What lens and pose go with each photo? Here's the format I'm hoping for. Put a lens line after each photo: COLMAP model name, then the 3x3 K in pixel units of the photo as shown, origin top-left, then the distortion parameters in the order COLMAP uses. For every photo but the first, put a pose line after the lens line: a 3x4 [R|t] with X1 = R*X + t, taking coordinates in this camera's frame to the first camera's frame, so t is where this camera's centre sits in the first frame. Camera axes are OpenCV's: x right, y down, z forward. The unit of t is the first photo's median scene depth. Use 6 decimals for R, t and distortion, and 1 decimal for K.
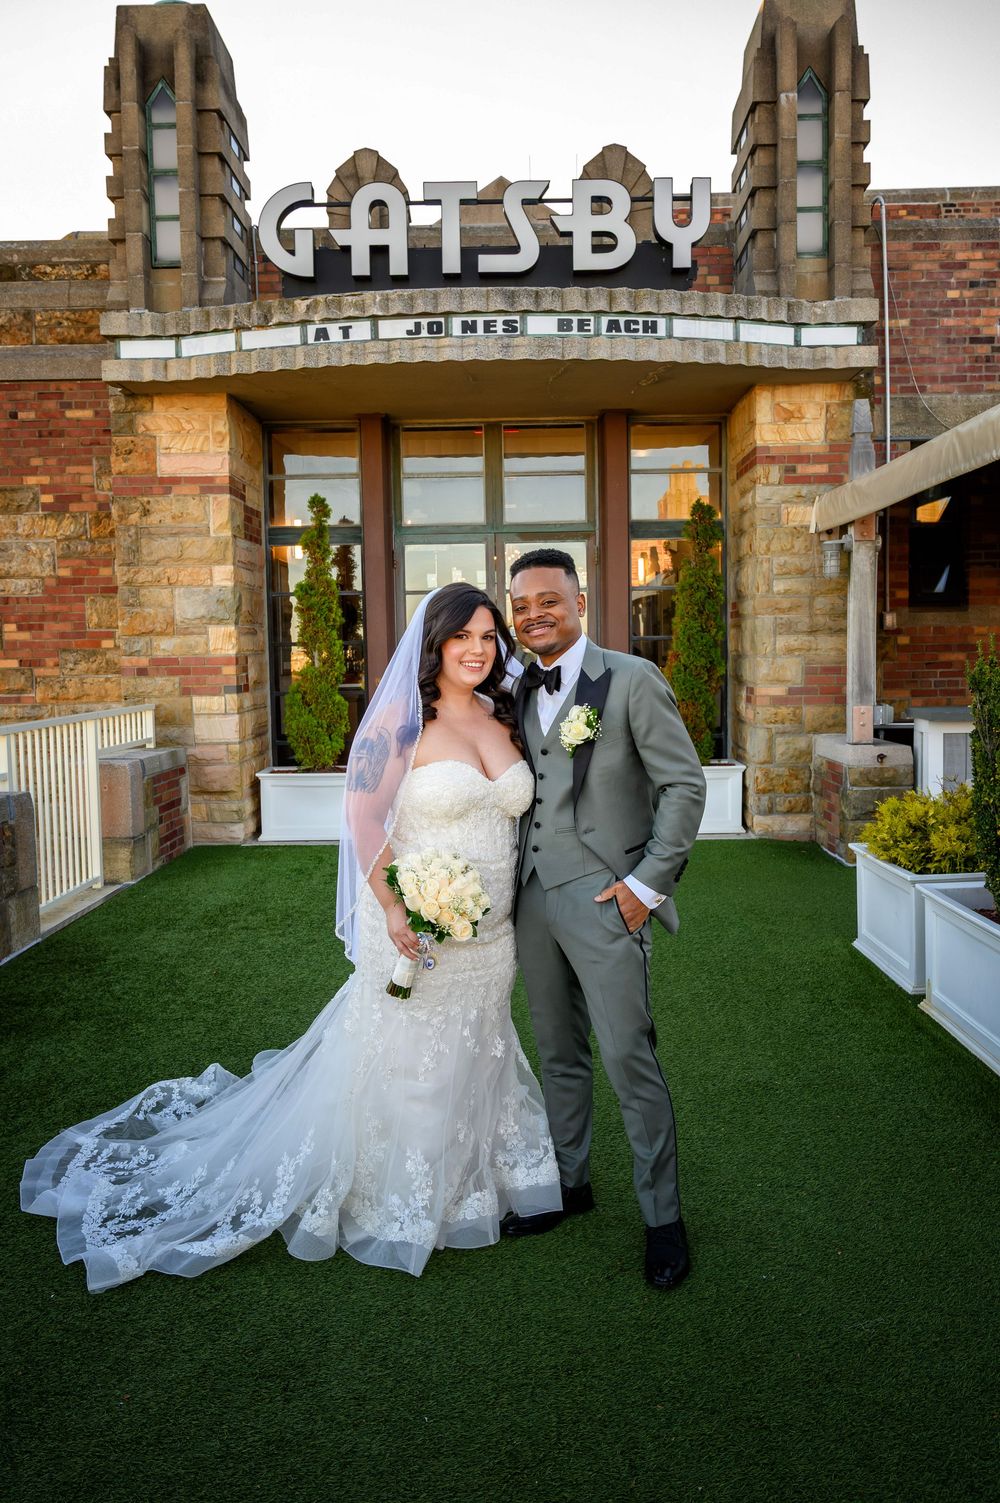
lens RADIAL K [[1297.1, 0, 500.0], [0, 1297.1, 751.5], [0, 0, 1]] dist [0.010690, -0.001439]
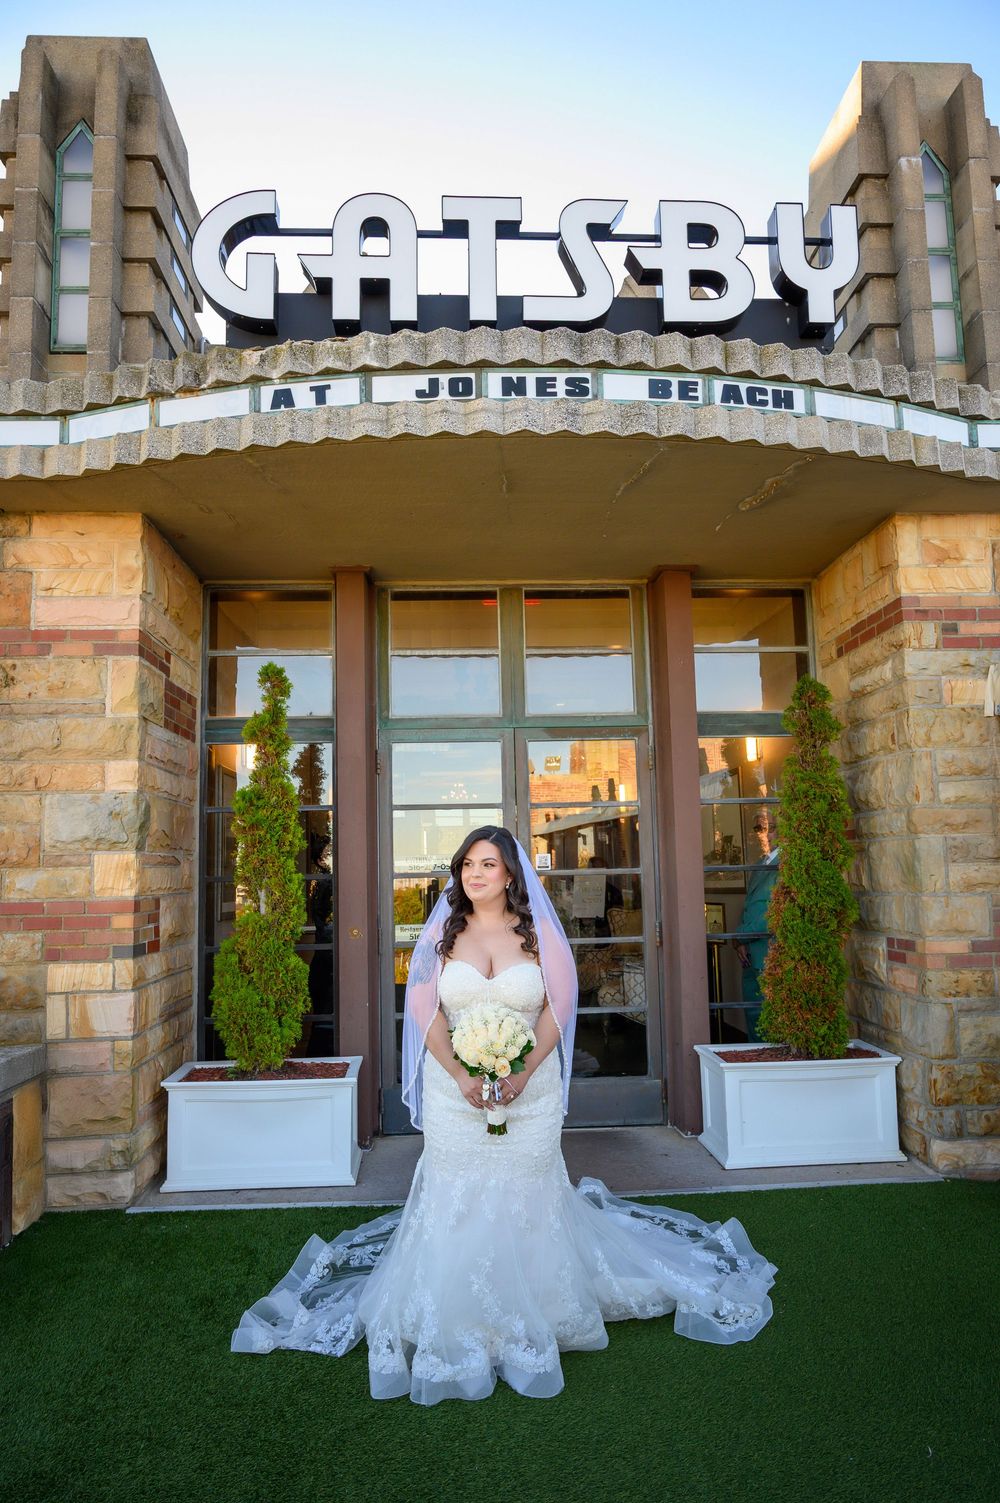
lens RADIAL K [[1006.7, 0, 500.0], [0, 1006.7, 751.5], [0, 0, 1]] dist [-0.007361, -0.002722]
pose [[0.997788, 0.003293, 0.066392, -0.056745], [0.010070, 0.979757, -0.199936, -0.044401], [-0.065707, 0.200163, 0.977557, 0.492226]]
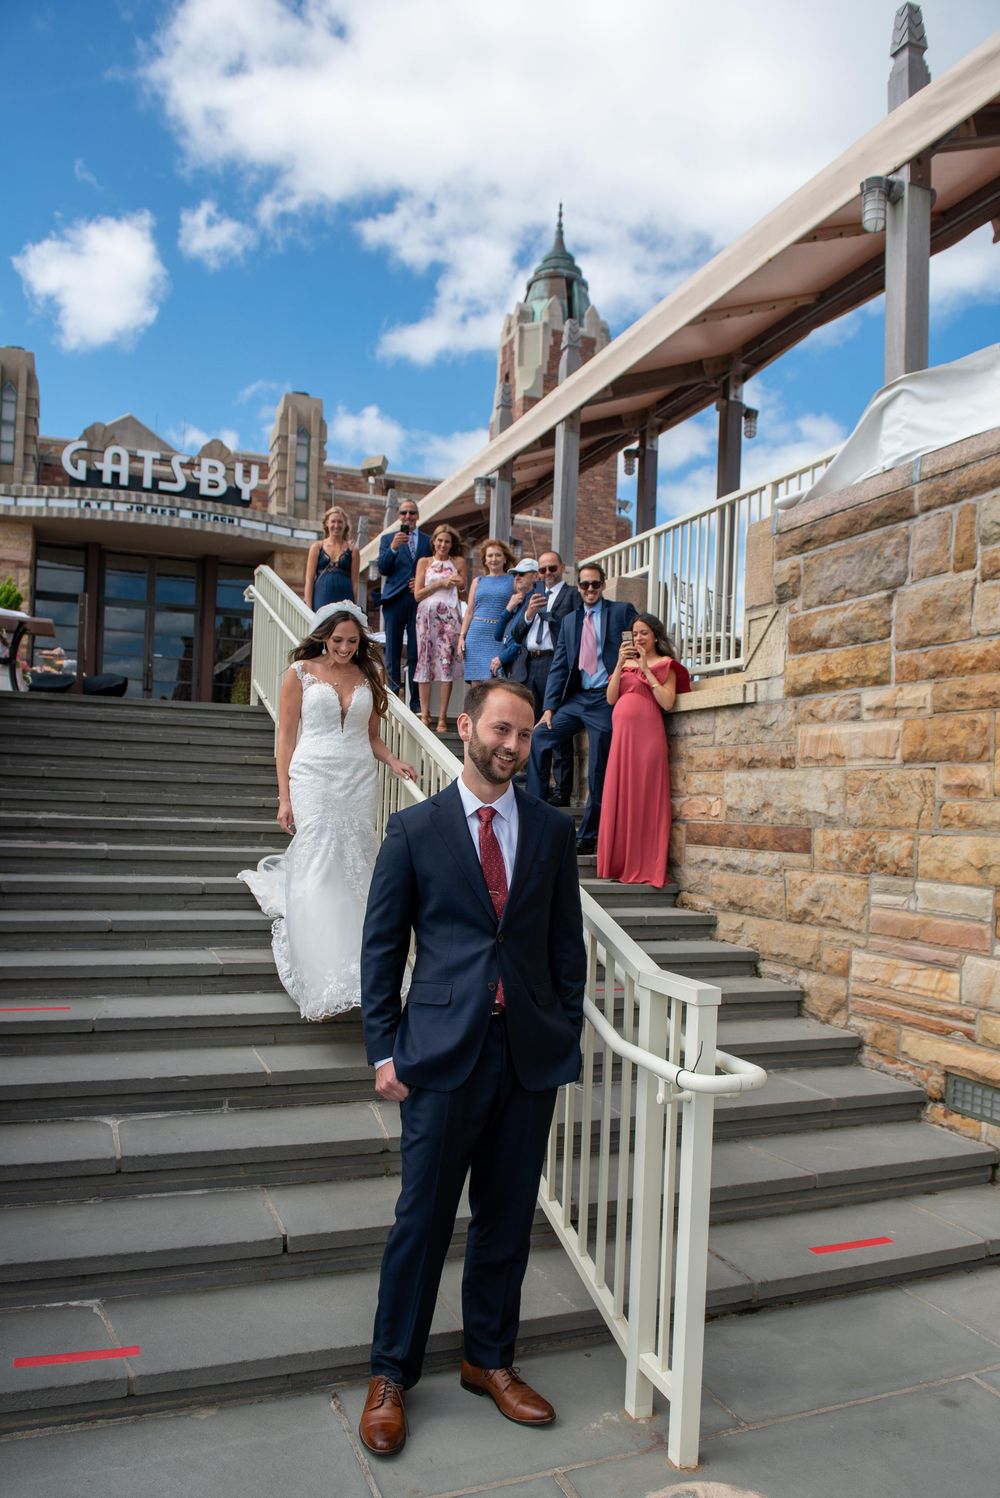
lens RADIAL K [[1116.1, 0, 496.9], [0, 1116.1, 803.5], [0, 0, 1]] dist [-0.010410, -0.004350]
pose [[0.930742, 0.047630, 0.362562, -0.139173], [-0.021667, 0.996922, -0.075346, 0.316095], [-0.365035, 0.062272, 0.928909, -0.991297]]
